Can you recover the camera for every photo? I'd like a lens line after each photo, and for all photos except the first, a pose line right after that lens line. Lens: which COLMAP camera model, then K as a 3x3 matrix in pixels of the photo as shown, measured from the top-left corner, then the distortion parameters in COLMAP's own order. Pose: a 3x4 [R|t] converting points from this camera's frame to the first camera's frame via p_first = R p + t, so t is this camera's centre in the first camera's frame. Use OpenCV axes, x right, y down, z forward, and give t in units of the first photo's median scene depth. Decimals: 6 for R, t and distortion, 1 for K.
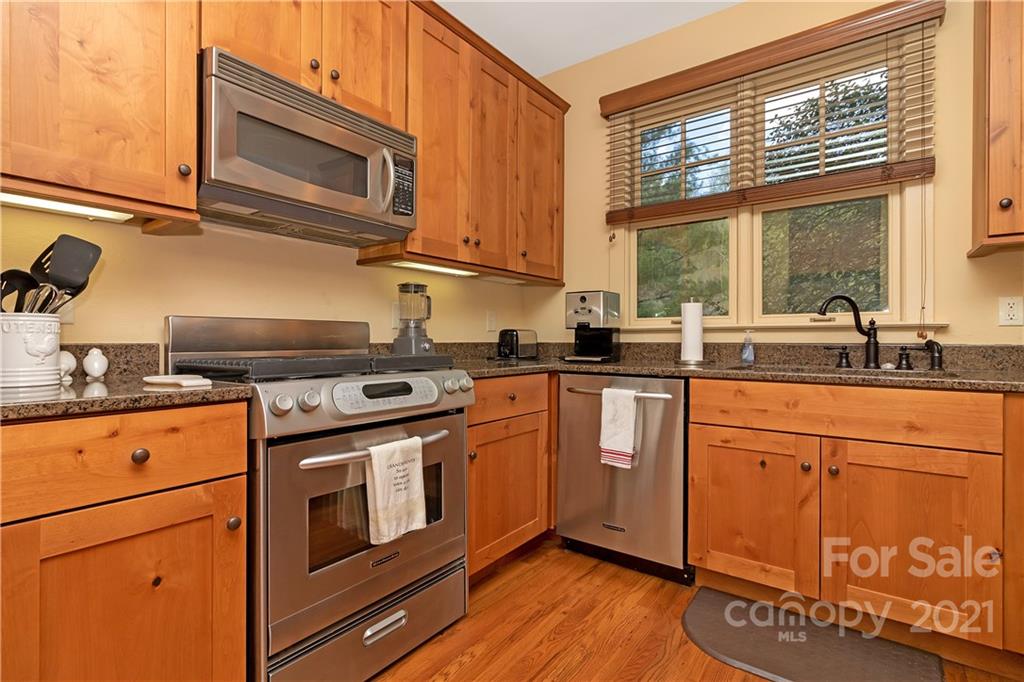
lens RADIAL K [[471.6, 0, 512.0], [0, 471.6, 341.0], [0, 0, 1]] dist [0.001878, 0.000059]
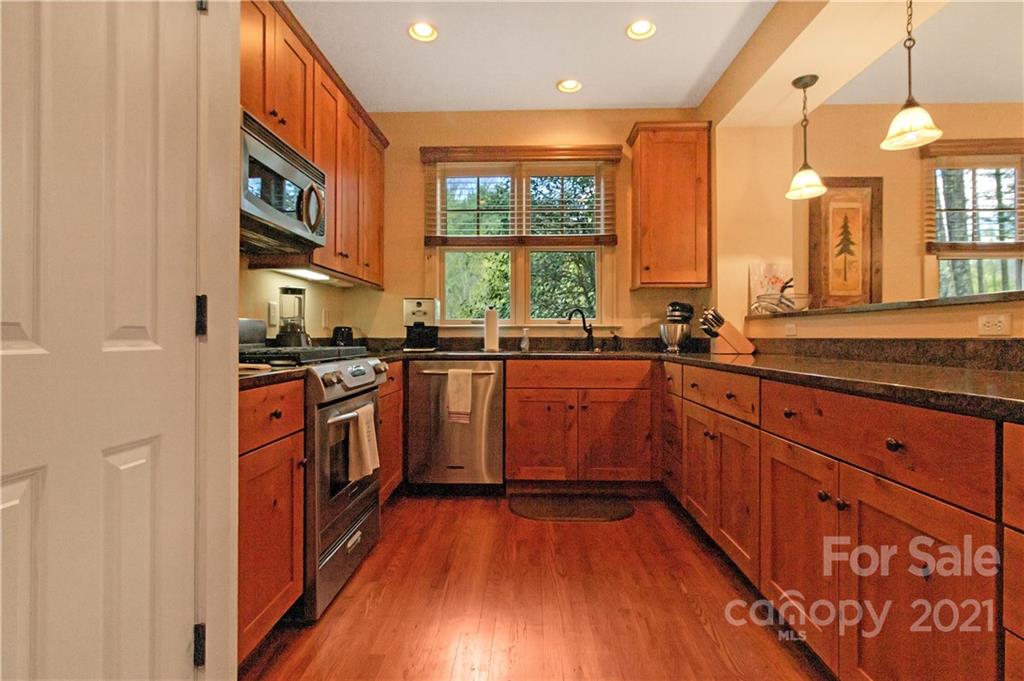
lens RADIAL K [[454.8, 0, 512.0], [0, 454.8, 340.5], [0, 0, 1]] dist [-0.003223, -0.000442]
pose [[0.834072, -0.007557, 0.551604, -0.407497], [0.003657, 0.999960, 0.008170, 0.003362], [-0.551644, -0.004797, 0.834066, -0.243179]]
